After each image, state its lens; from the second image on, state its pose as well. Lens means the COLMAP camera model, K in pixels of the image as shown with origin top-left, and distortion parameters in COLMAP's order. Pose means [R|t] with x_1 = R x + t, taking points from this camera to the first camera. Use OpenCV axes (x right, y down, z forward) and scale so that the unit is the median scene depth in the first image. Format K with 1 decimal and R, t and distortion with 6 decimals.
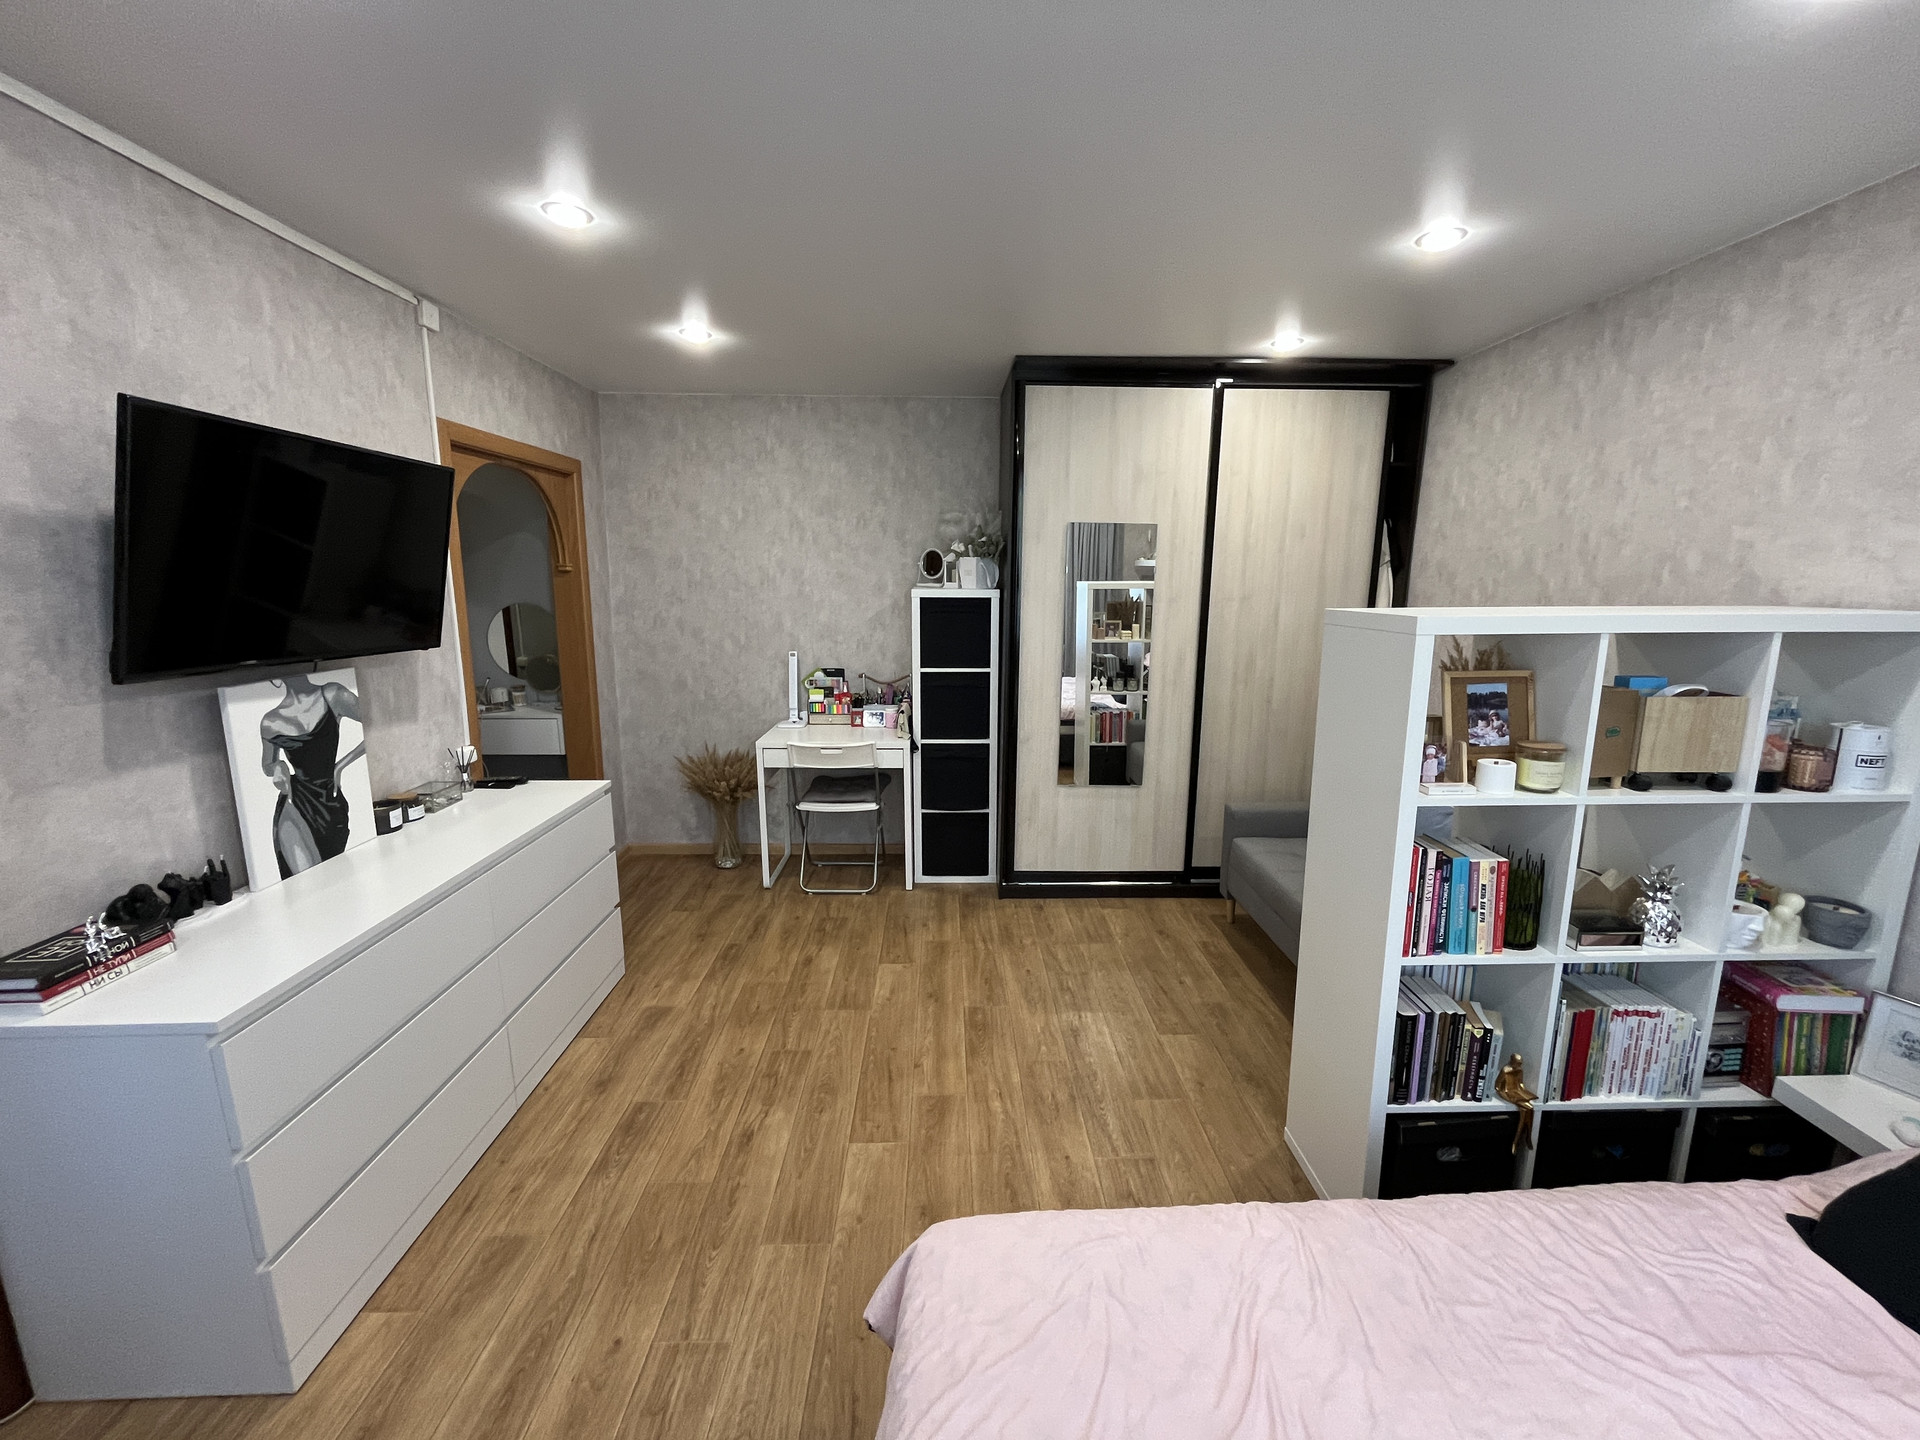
lens RADIAL K [[780.8, 0, 965.0], [0, 780.8, 715.8], [0, 0, 1]] dist [-0.004168, -0.000055]
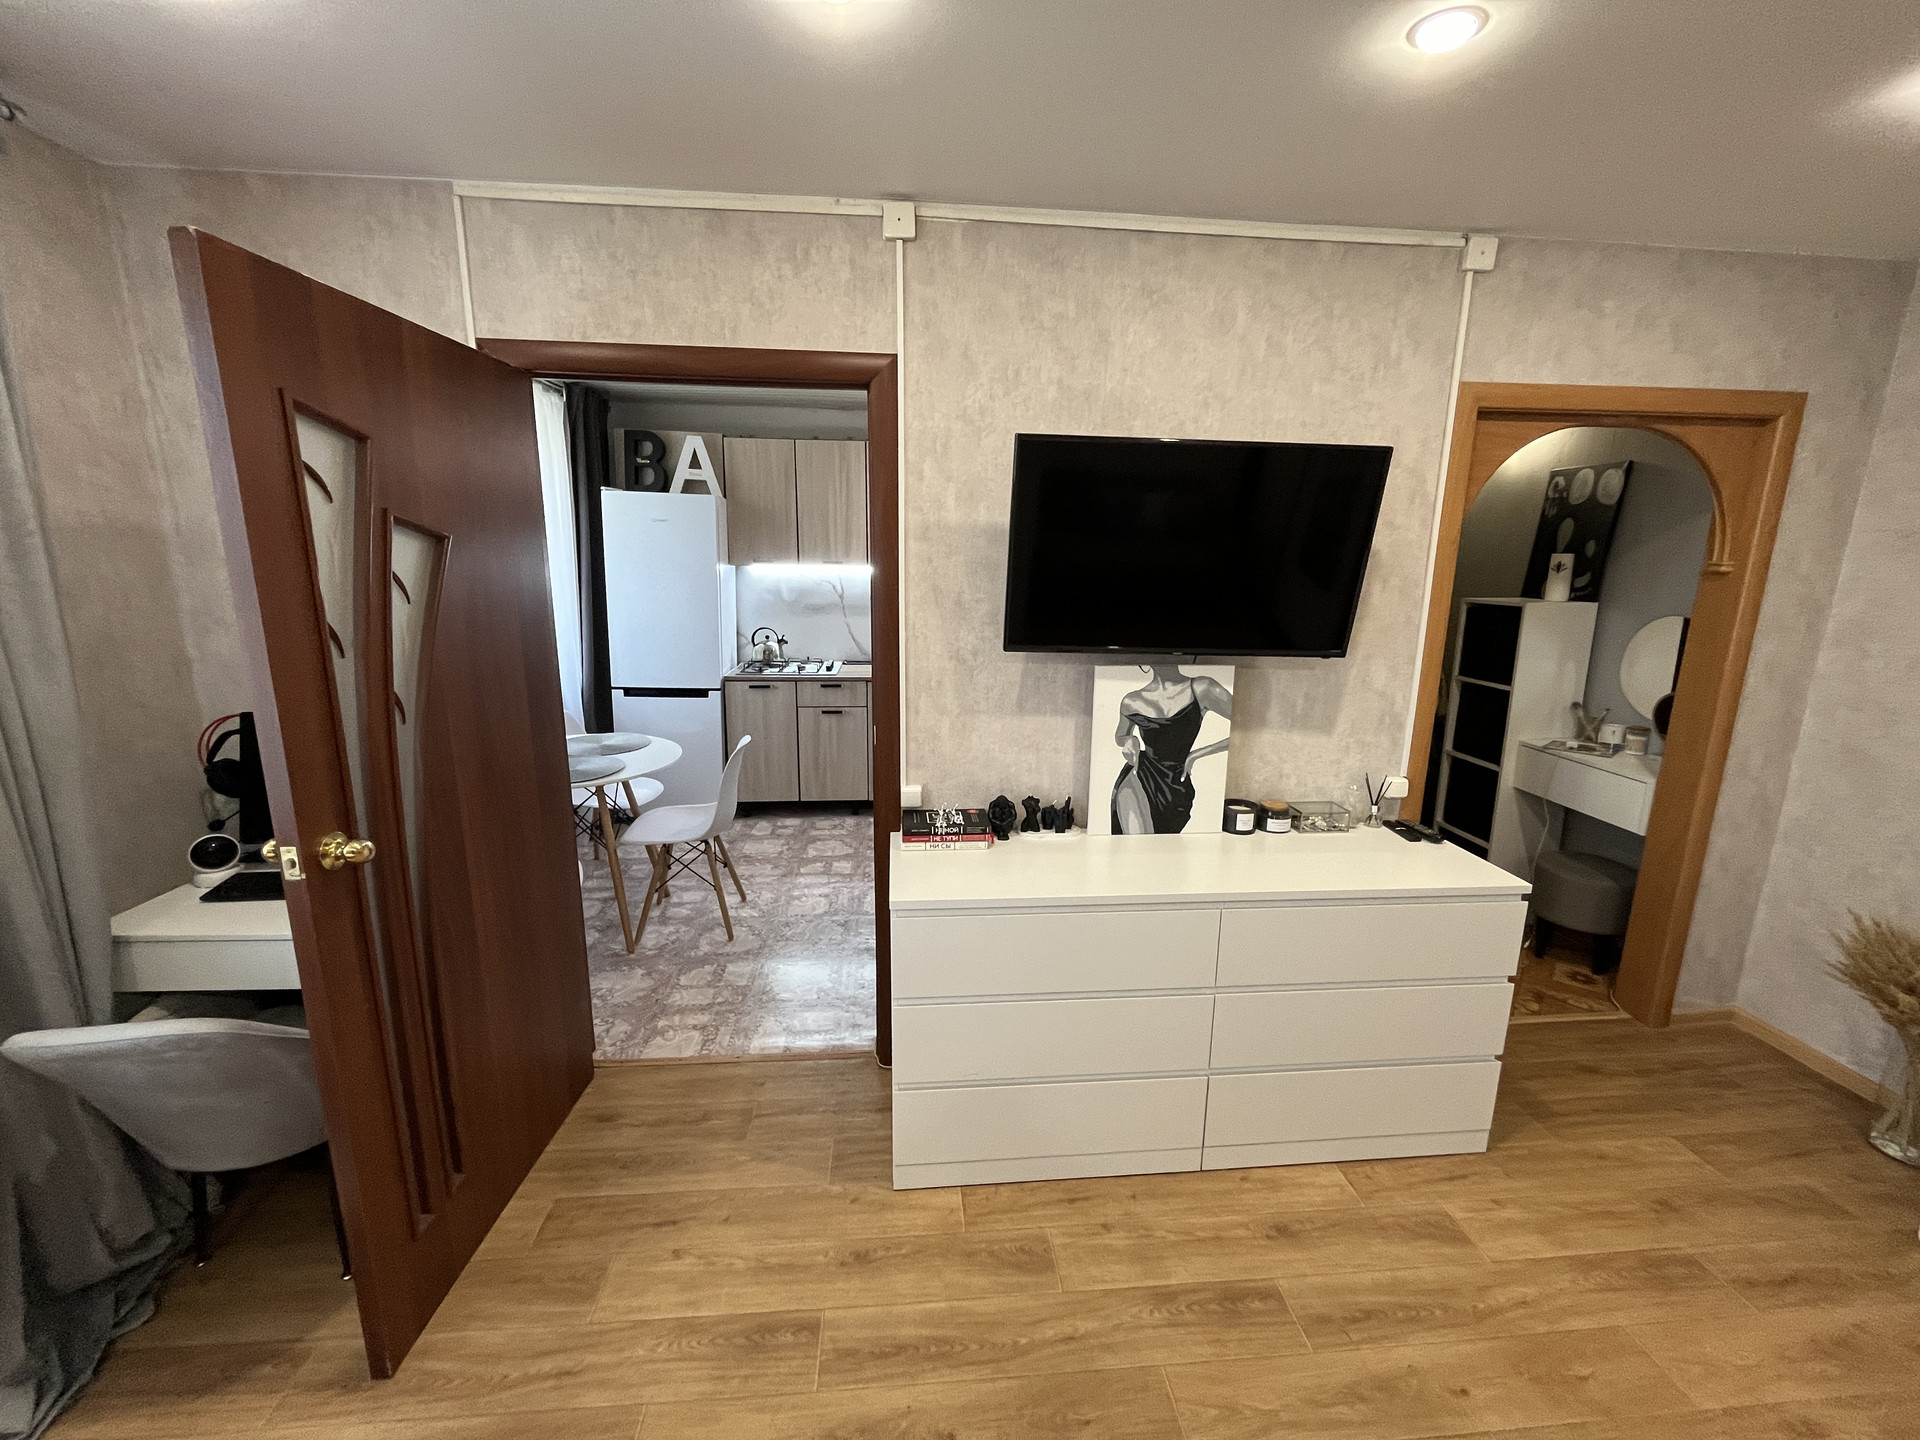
lens RADIAL K [[780.8, 0, 969.6], [0, 780.8, 717.2], [0, 0, 1]] dist [-0.004168, -0.000055]
pose [[0.058726, 0.201188, -0.977791, 0.207479], [-0.189512, 0.963916, 0.186951, -0.130332], [0.980121, 0.174324, 0.094734, 0.622337]]
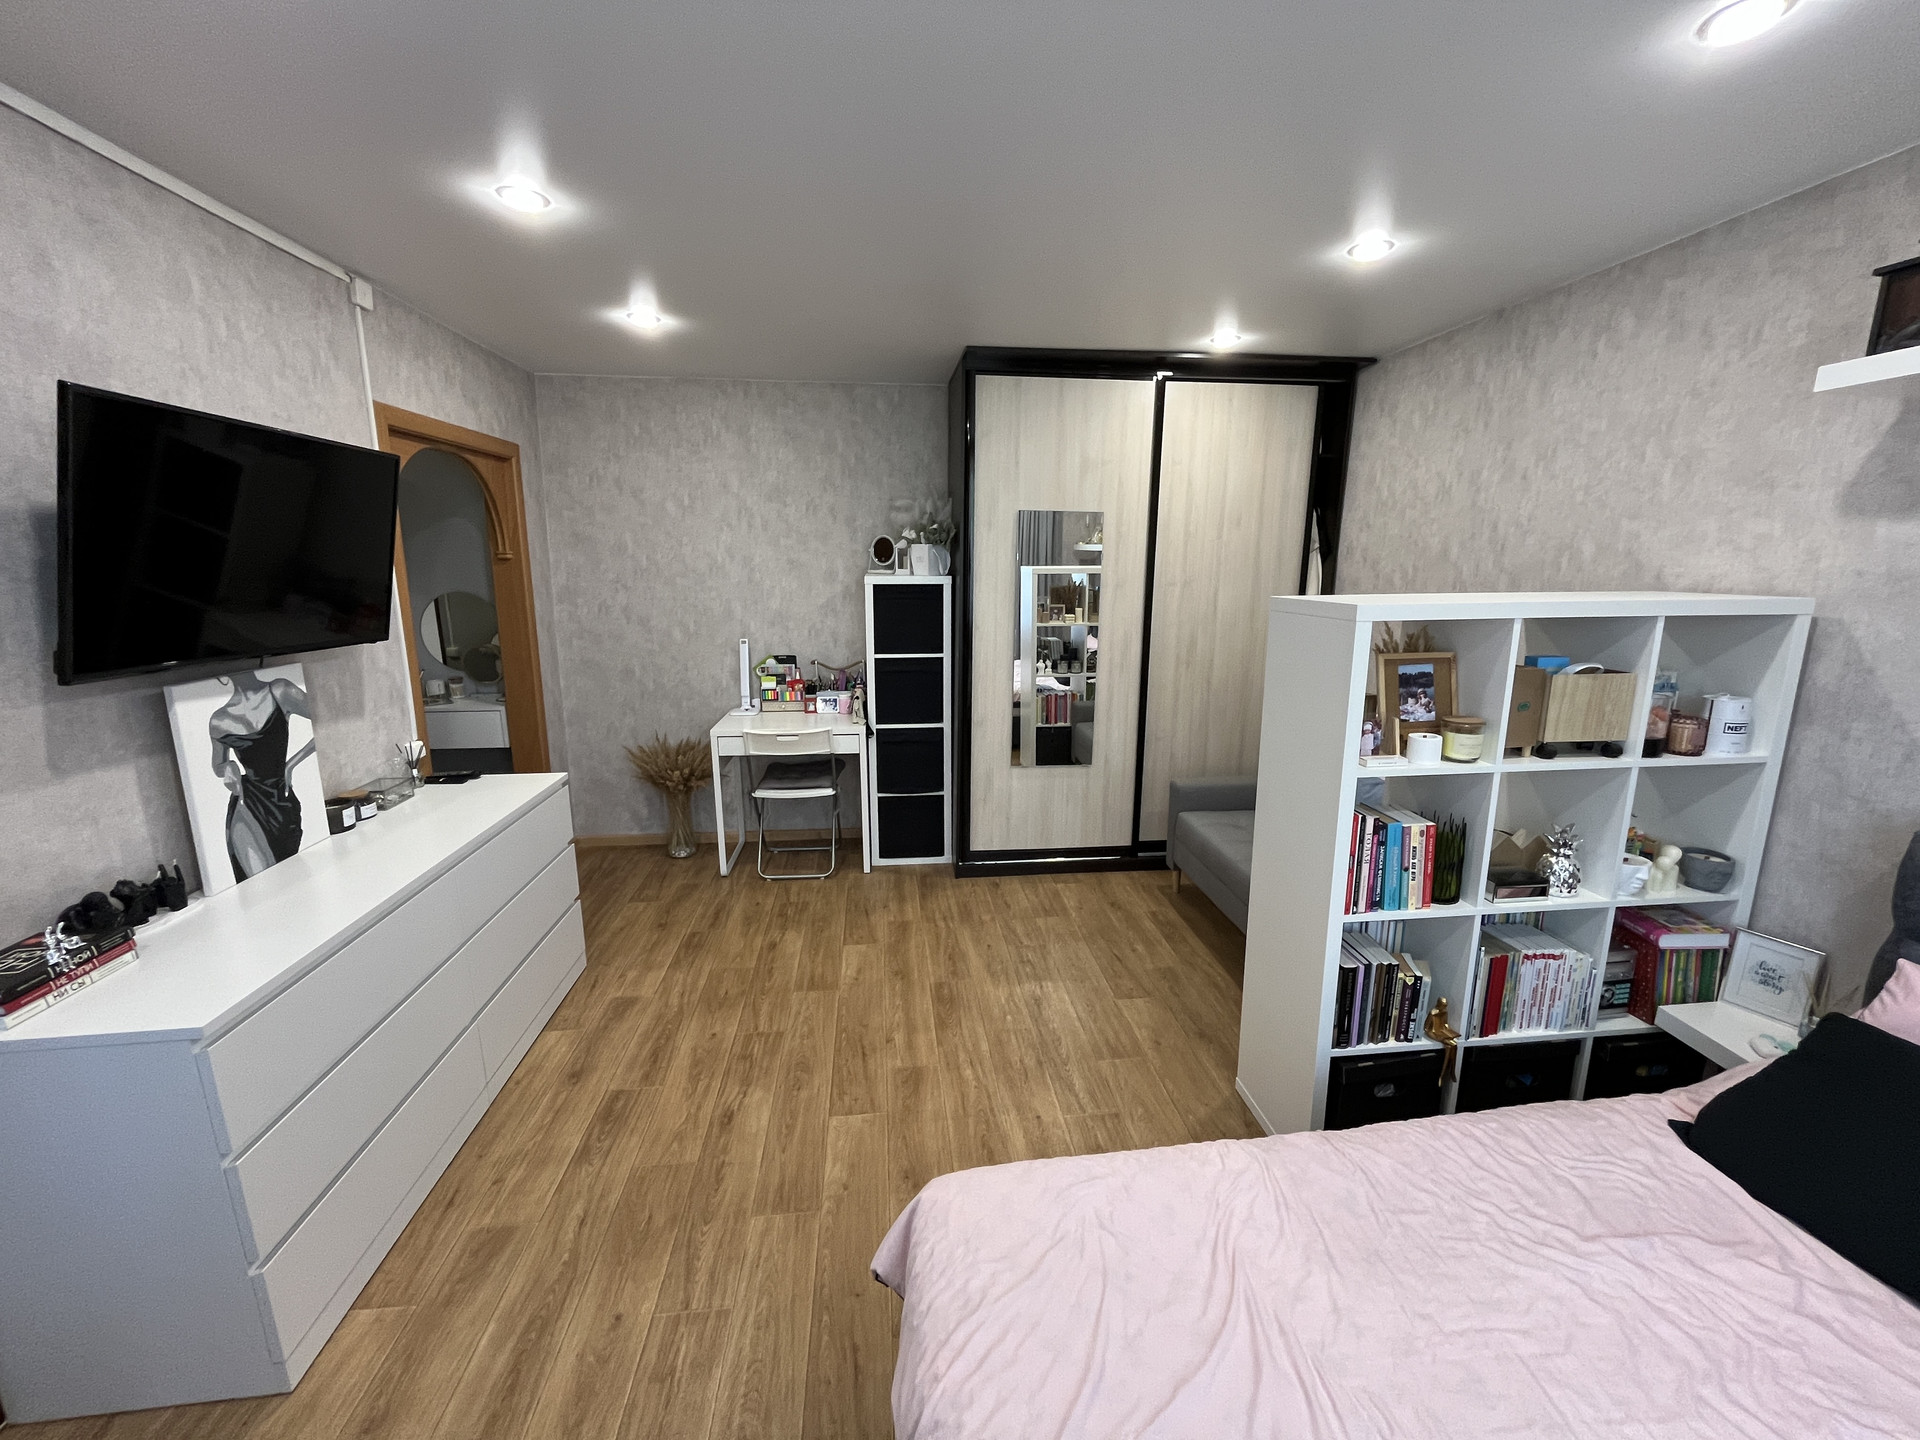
lens RADIAL K [[780.8, 0, 965.8], [0, 780.8, 715.4], [0, 0, 1]] dist [-0.004168, -0.000055]
pose [[0.996308, -0.018930, 0.083738, -0.047205], [0.017135, 0.999609, 0.022106, -0.004200], [-0.084124, -0.020589, 0.996243, -0.036772]]
